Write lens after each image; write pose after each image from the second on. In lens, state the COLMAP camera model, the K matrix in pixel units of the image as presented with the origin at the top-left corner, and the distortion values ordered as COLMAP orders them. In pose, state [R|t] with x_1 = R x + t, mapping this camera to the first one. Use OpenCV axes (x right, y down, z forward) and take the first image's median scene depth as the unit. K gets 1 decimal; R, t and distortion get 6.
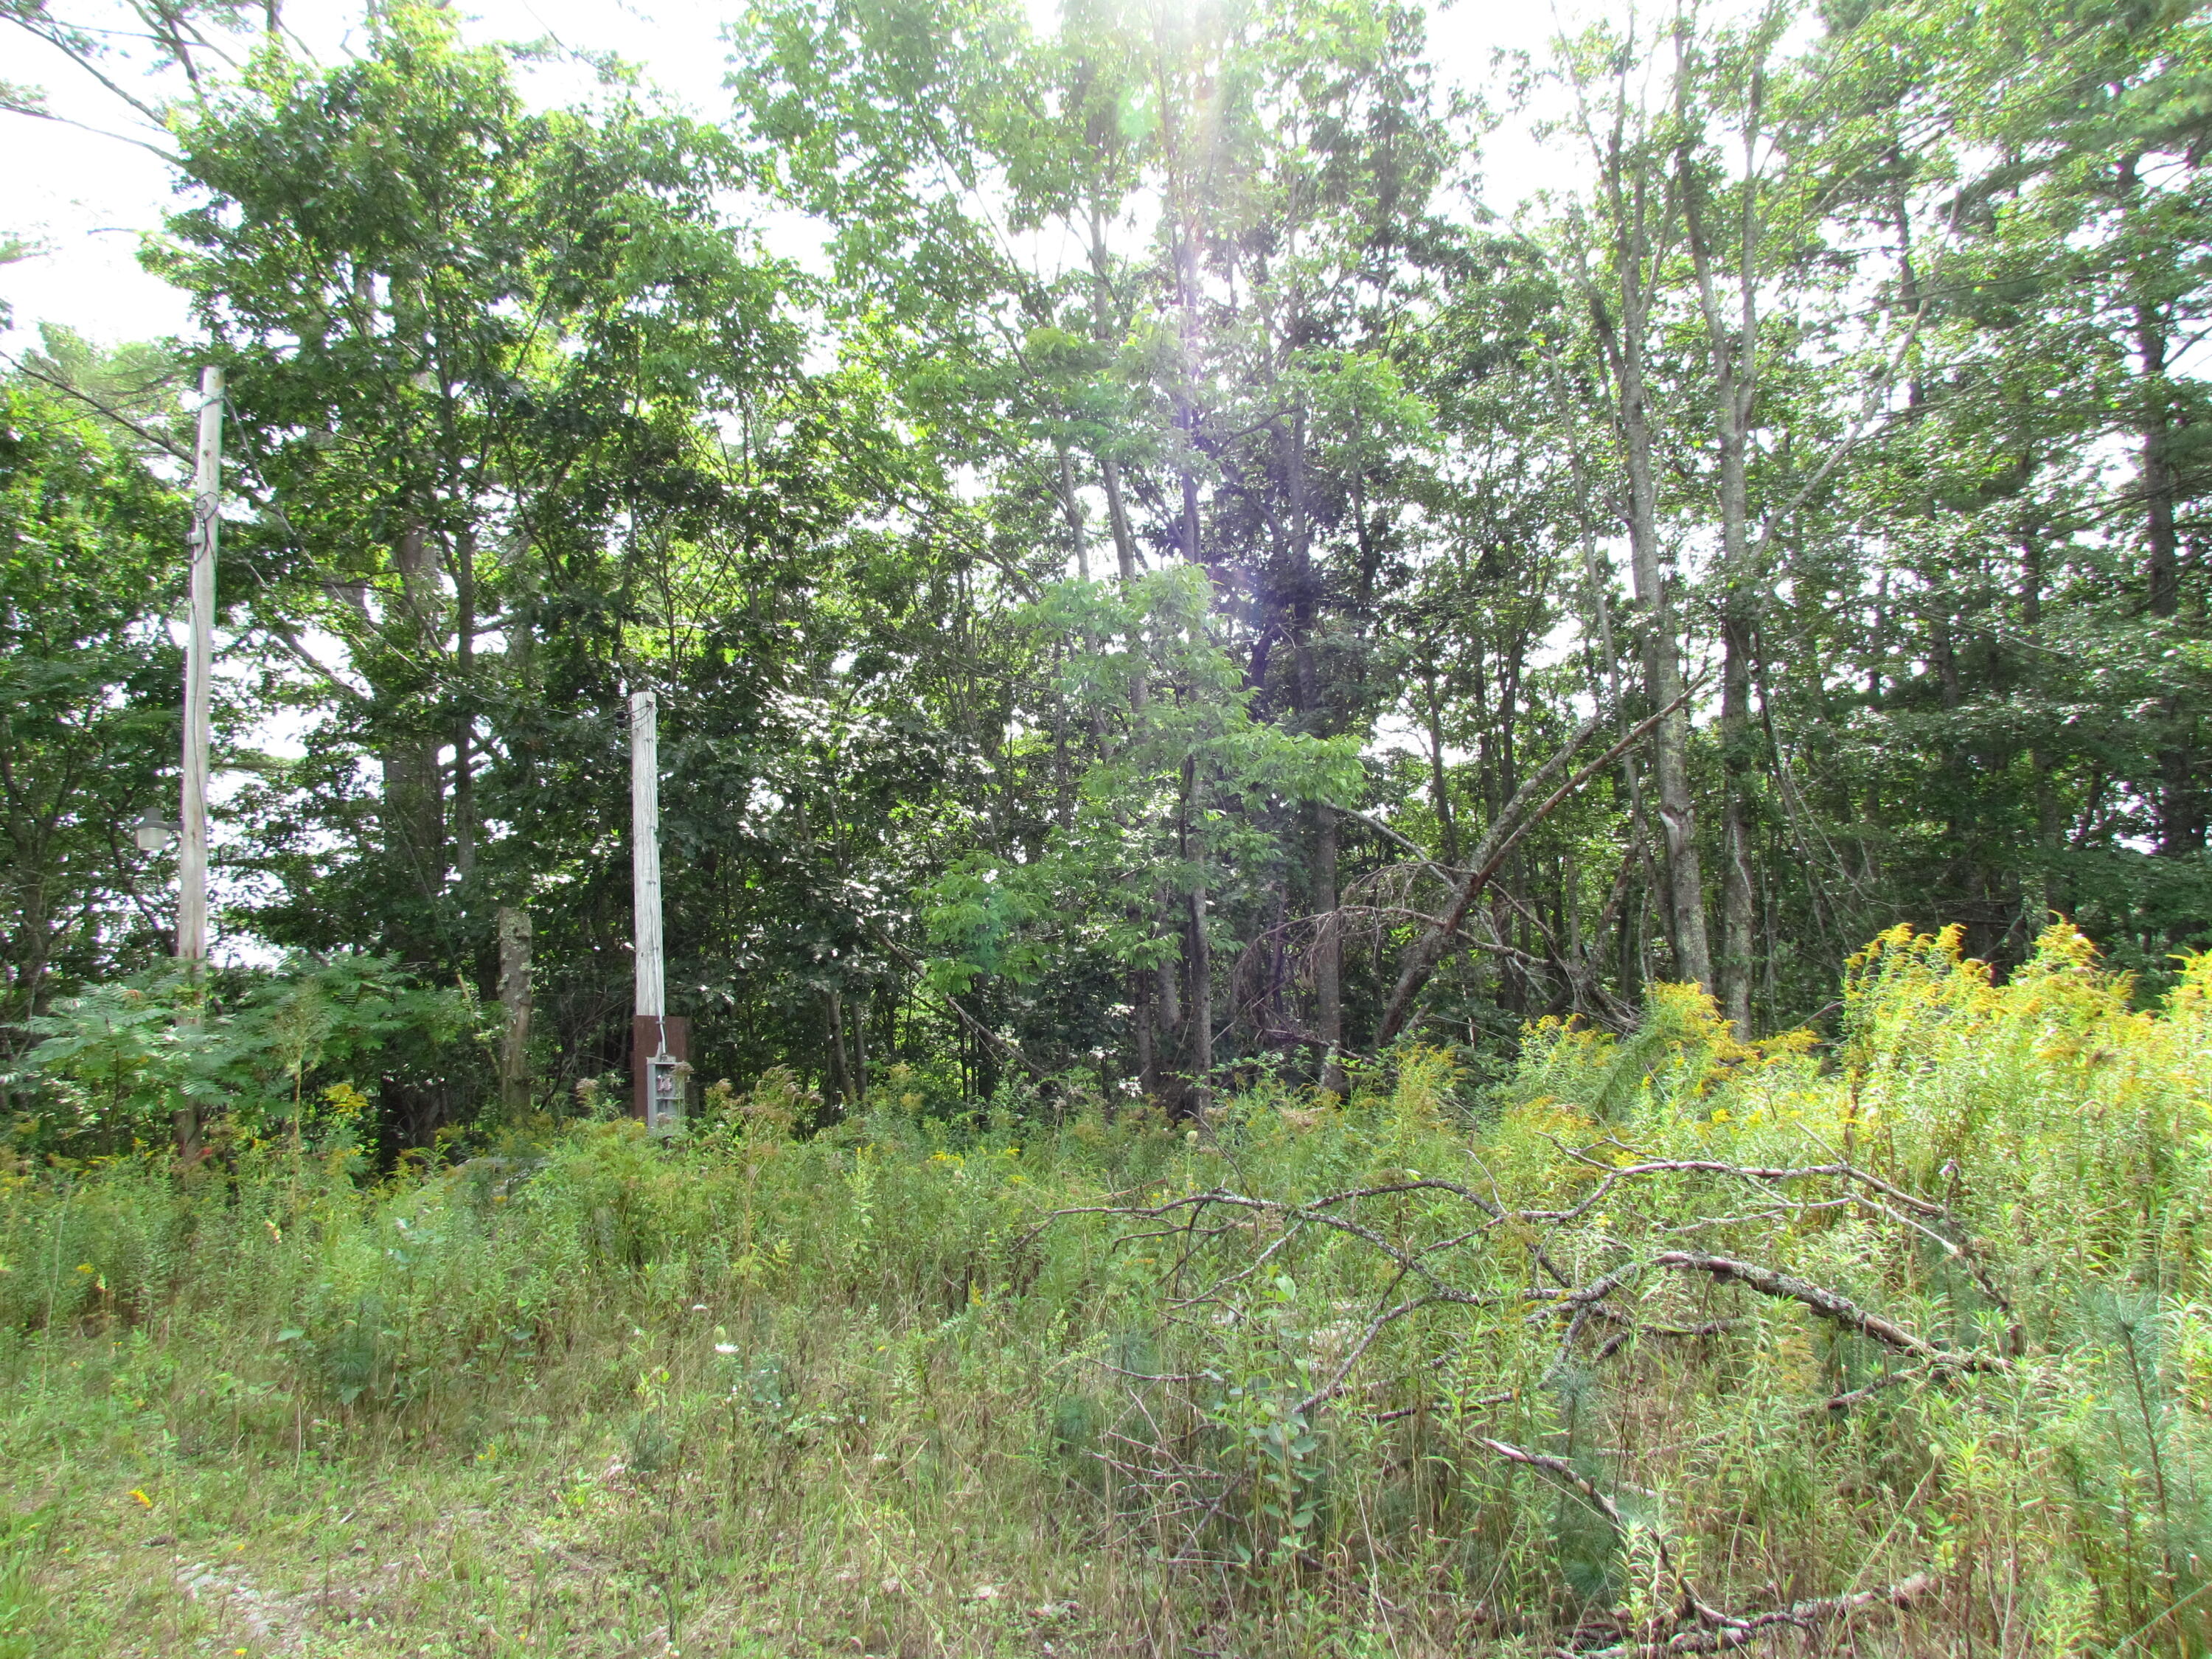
lens RADIAL K [[1579.0, 0, 1099.4], [0, 1579.0, 825.6], [0, 0, 1]] dist [0.002937, -0.003916]
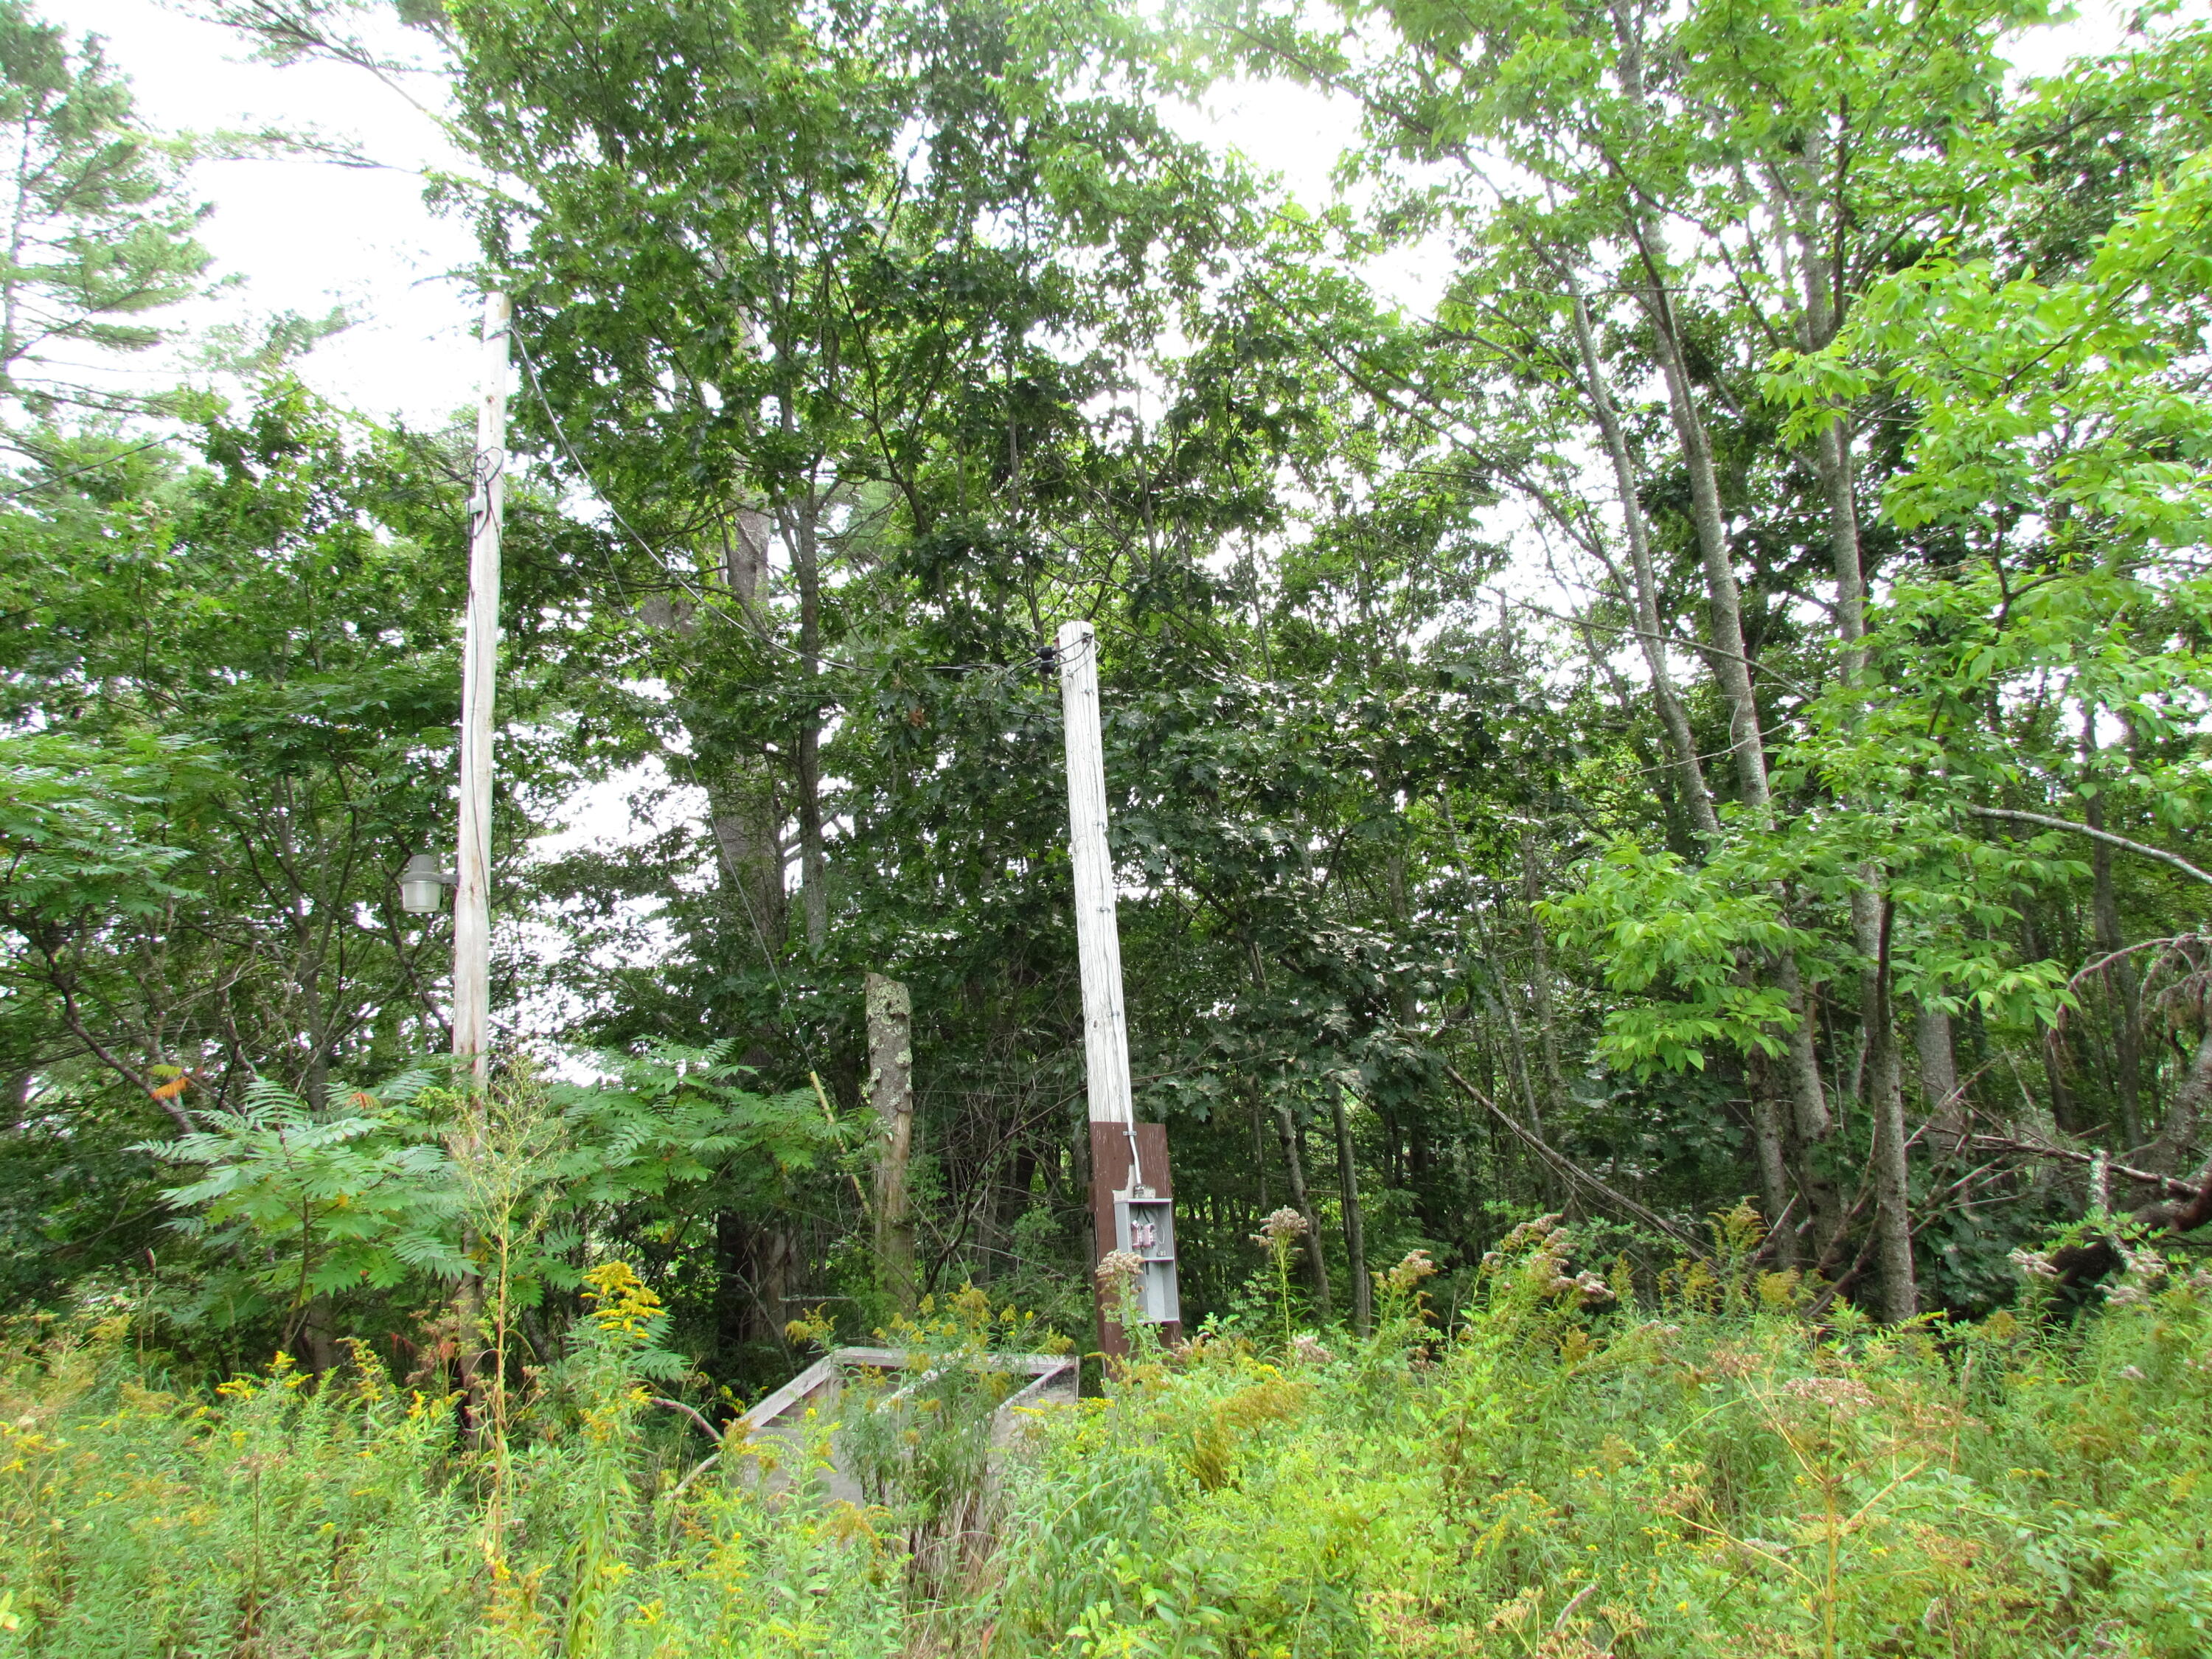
lens RADIAL K [[1579.0, 0, 1109.3], [0, 1579.0, 834.7], [0, 0, 1]] dist [0.002937, -0.003916]
pose [[0.981555, -0.046286, -0.185494, -0.141344], [0.033501, 0.996879, -0.071477, 0.044540], [0.188224, 0.063944, 0.980042, 0.329534]]
